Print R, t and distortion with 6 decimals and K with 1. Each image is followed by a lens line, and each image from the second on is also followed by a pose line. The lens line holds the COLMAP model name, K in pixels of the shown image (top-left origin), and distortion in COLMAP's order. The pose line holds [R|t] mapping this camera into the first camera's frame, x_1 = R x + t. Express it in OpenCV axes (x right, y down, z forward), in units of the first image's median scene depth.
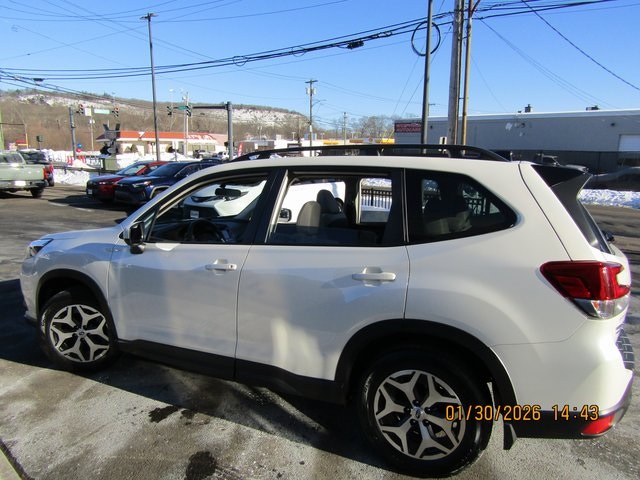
lens RADIAL K [[468.2, 0, 321.6], [0, 468.2, 244.4], [0, 0, 1]] dist [-0.002541, -0.004070]
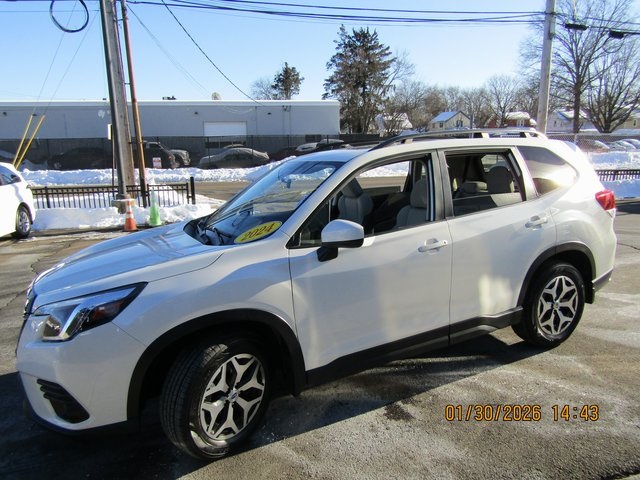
lens RADIAL K [[468.2, 0, 318.5], [0, 468.2, 235.0], [0, 0, 1]] dist [-0.002541, -0.004070]
pose [[0.596871, -0.180906, 0.781676, -1.017081], [0.174571, 0.980190, 0.093550, -0.103419], [-0.783115, 0.080621, 0.616628, 0.461971]]
